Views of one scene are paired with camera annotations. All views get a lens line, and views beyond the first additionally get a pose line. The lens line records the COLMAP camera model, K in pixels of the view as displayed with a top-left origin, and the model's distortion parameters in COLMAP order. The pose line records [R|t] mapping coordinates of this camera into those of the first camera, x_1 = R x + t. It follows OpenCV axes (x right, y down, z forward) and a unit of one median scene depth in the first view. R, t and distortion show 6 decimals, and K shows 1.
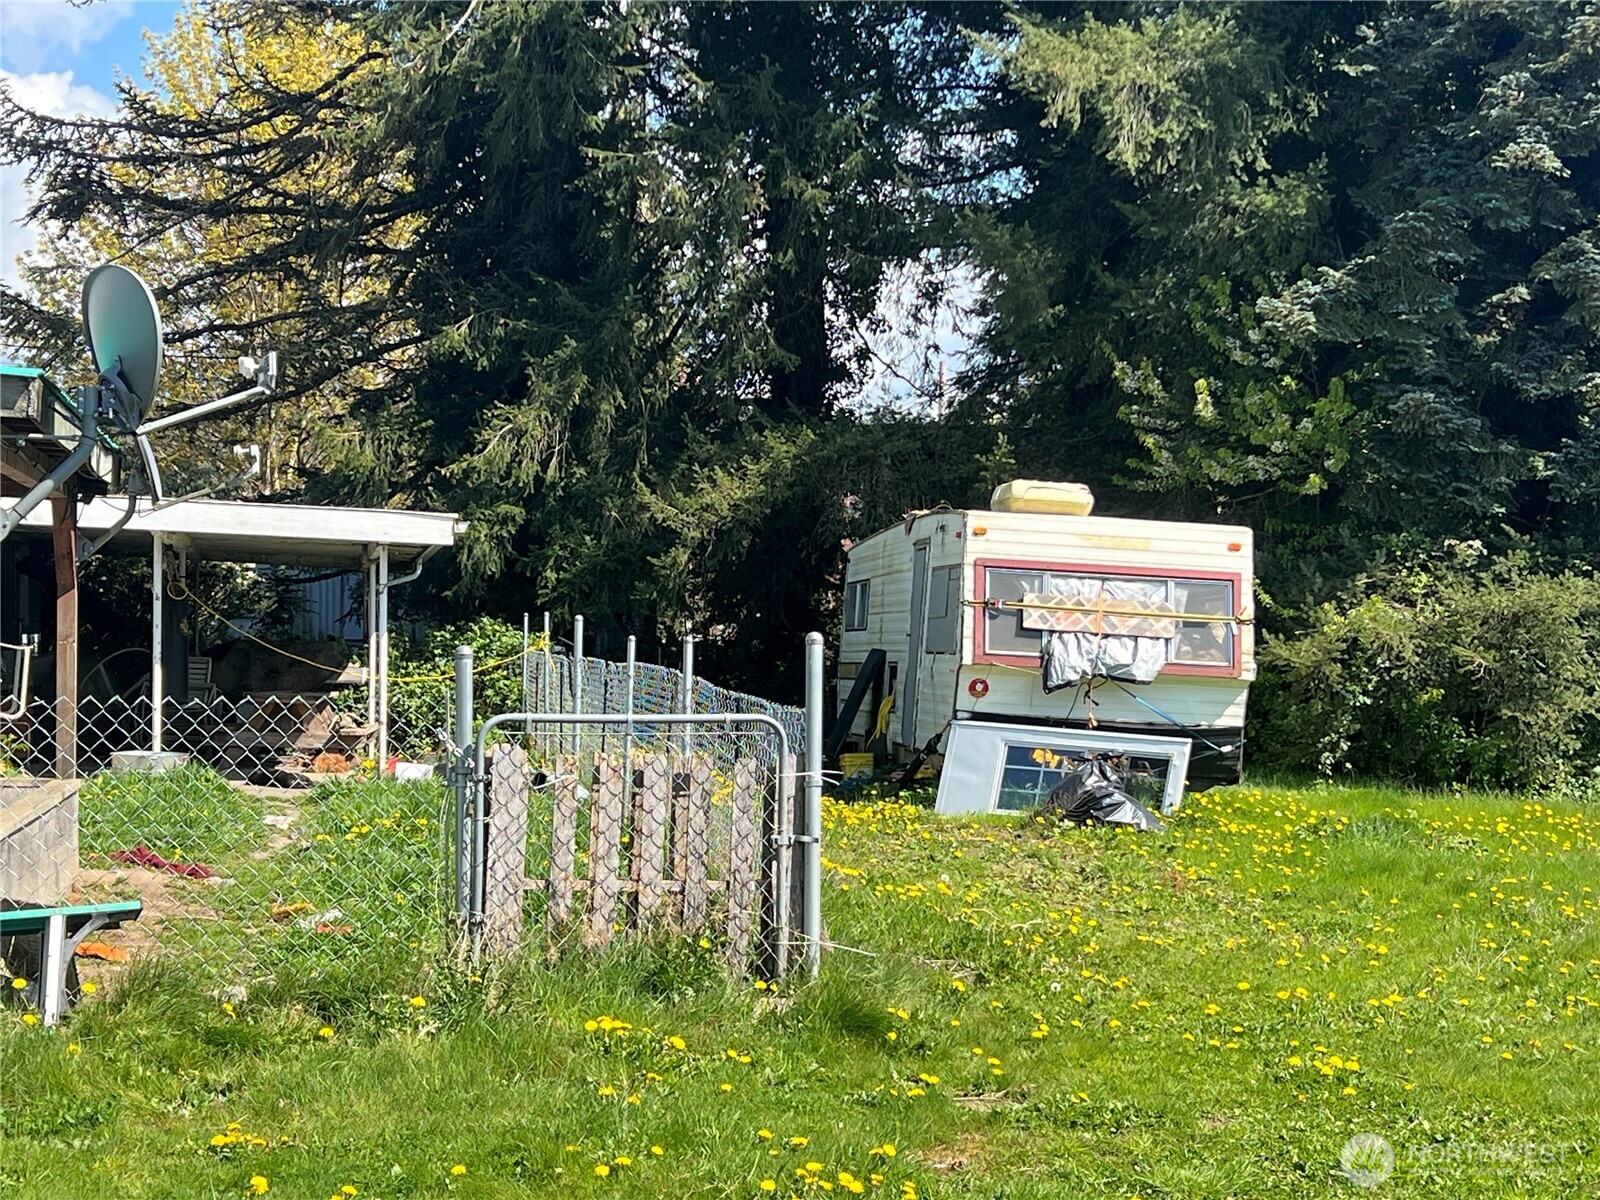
lens RADIAL K [[2681.9, 0, 819.9], [0, 2681.9, 607.3], [0, 0, 1]] dist [0.150431, -0.147243]
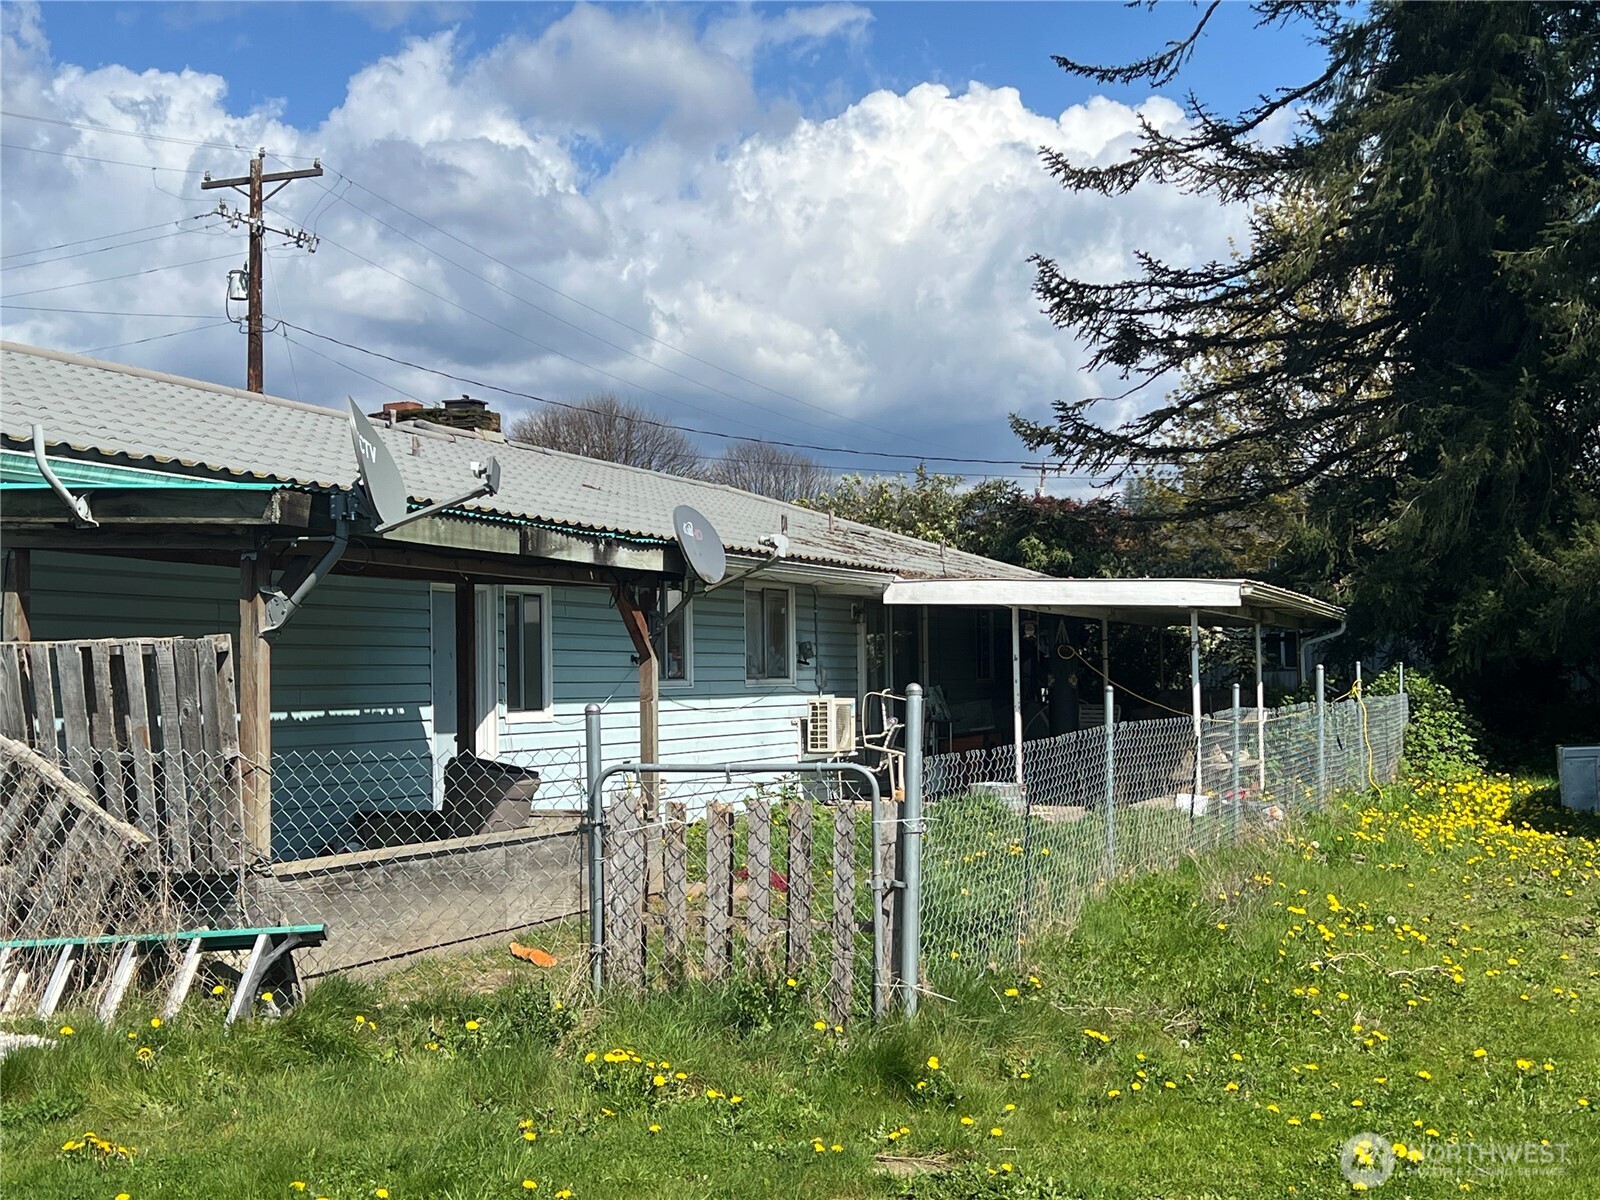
lens RADIAL K [[2103.8, 0, 800.0], [0, 2103.8, 600.0], [0, 0, 1]] dist [0.182104, -0.680758]
pose [[0.859478, -0.043480, -0.509321, 0.173189], [0.028292, 0.998895, -0.037532, 0.003108], [0.510390, 0.017848, 0.859758, 0.129533]]
